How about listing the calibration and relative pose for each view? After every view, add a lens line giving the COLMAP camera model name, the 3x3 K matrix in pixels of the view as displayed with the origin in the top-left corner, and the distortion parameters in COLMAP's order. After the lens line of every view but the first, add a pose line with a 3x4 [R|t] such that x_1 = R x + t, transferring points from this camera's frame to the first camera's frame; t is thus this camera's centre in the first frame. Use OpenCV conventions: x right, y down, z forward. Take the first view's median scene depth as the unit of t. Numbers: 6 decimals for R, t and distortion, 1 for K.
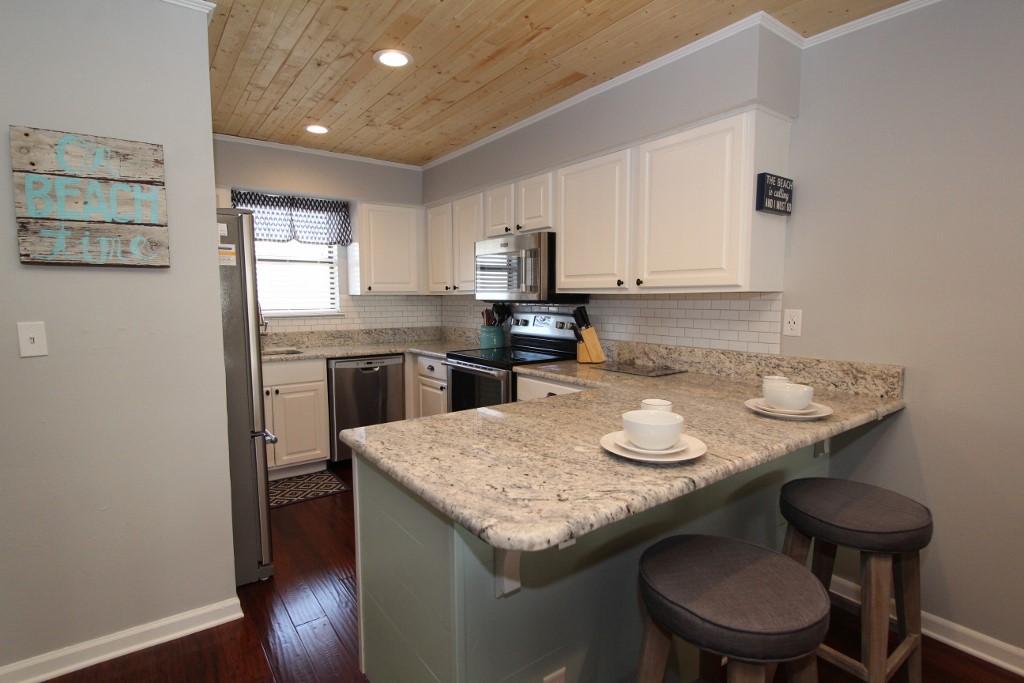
lens RADIAL K [[501.0, 0, 510.0], [0, 501.0, 342.7], [0, 0, 1]] dist [-0.015009, -0.001393]
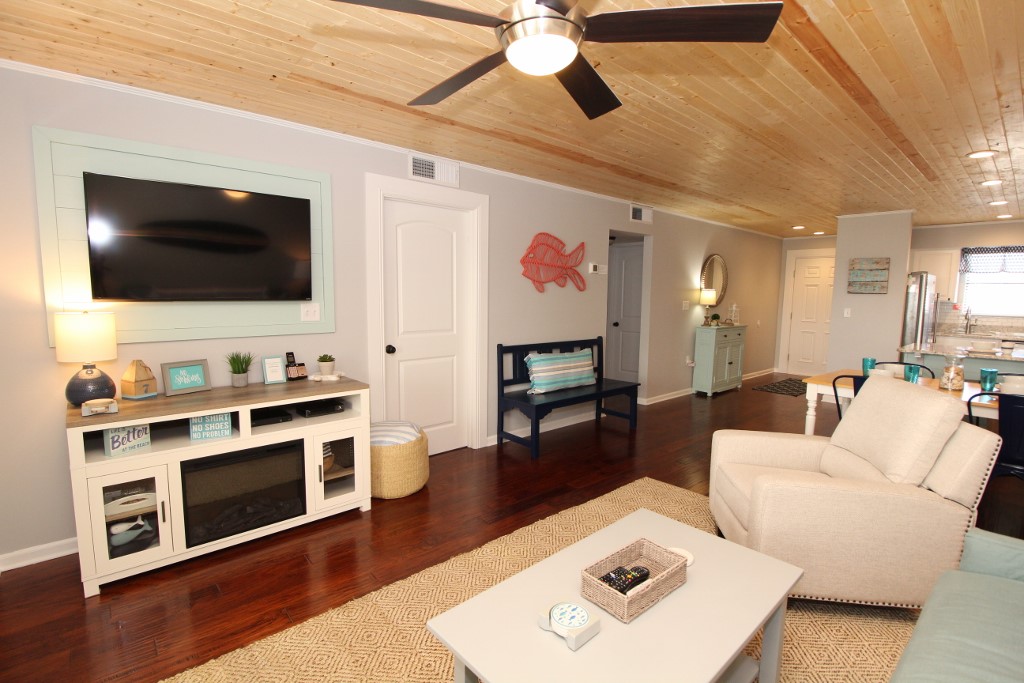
lens RADIAL K [[478.7, 0, 507.9], [0, 478.7, 343.7], [0, 0, 1]] dist [-0.014418, -0.001325]
pose [[0.092902, 0.105343, -0.990087, 1.306985], [-0.106298, 0.989754, 0.095334, 0.083892], [0.989985, 0.096387, 0.103148, -1.043528]]
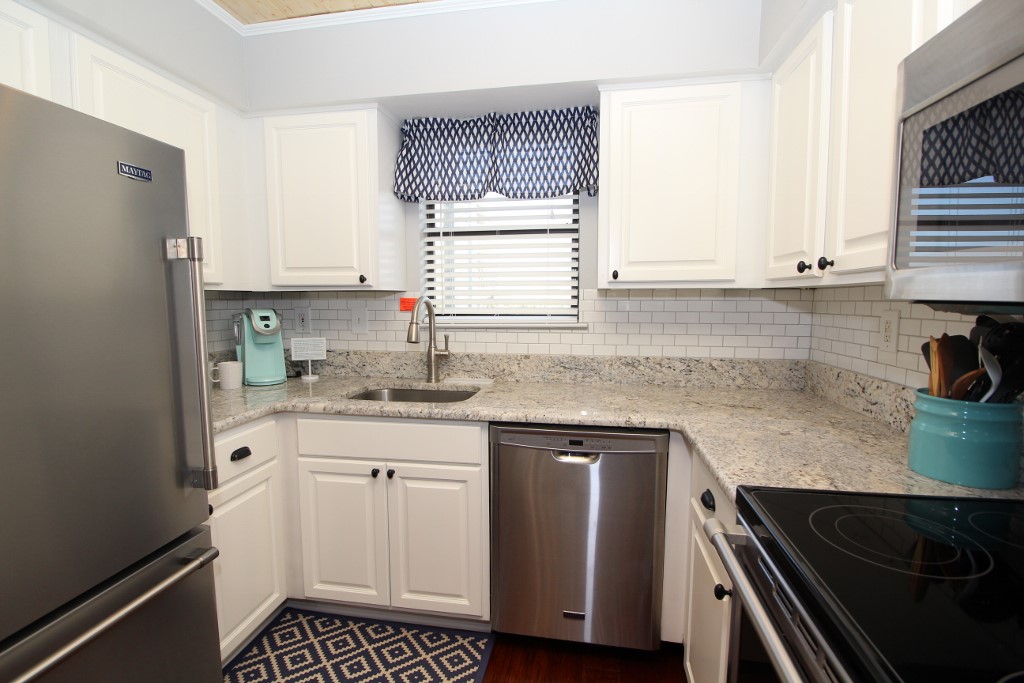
lens RADIAL K [[478.7, 0, 506.8], [0, 478.7, 341.1], [0, 0, 1]] dist [-0.014418, -0.001325]
pose [[0.691435, 0.066816, -0.719342, -0.032575], [-0.064984, 0.997430, 0.030183, -0.069068], [0.719510, 0.025877, 0.694000, 0.797451]]
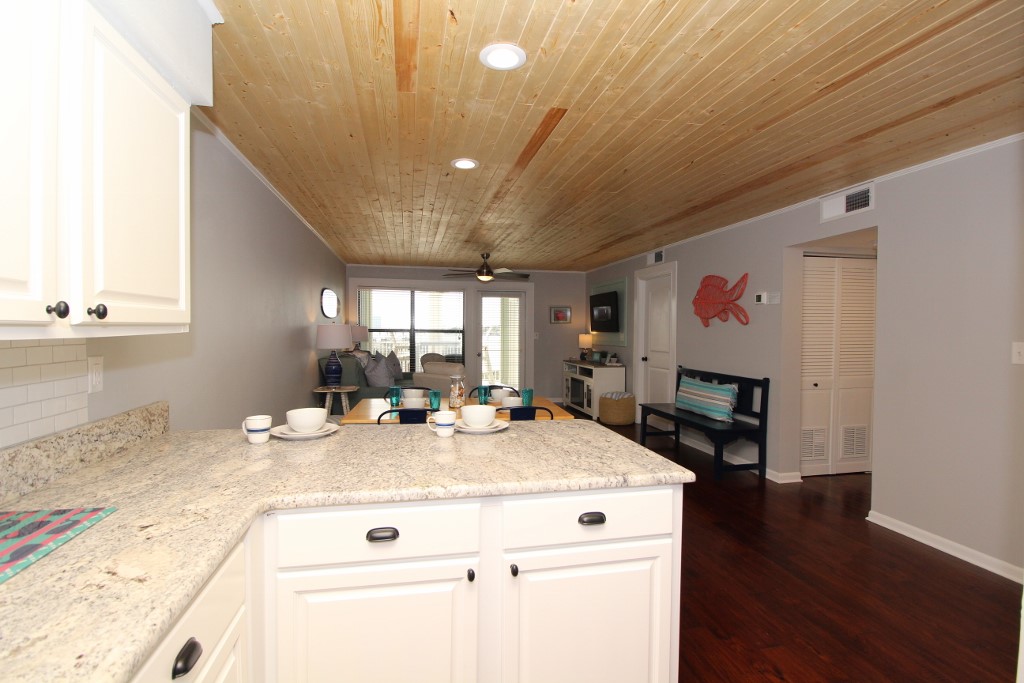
lens RADIAL K [[478.7, 0, 507.2], [0, 478.7, 339.0], [0, 0, 1]] dist [-0.014418, -0.001325]
pose [[-0.909474, -0.013568, 0.415539, -0.191924], [0.034385, 0.993589, 0.107699, -0.103369], [-0.414336, 0.112238, -0.903177, 0.979618]]
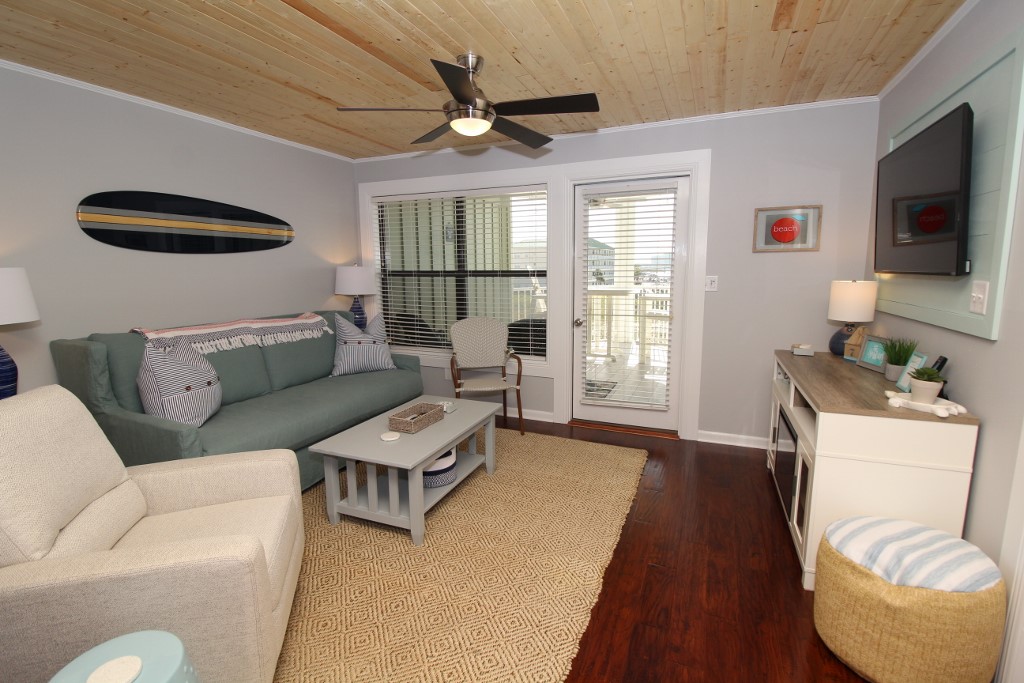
lens RADIAL K [[478.7, 0, 512.3], [0, 478.7, 345.3], [0, 0, 1]] dist [-0.014418, -0.001325]
pose [[-0.519714, -0.129990, 0.844393, 0.078696], [0.094514, 0.973542, 0.208044, 0.044563], [-0.849096, 0.187930, -0.493678, -0.598192]]
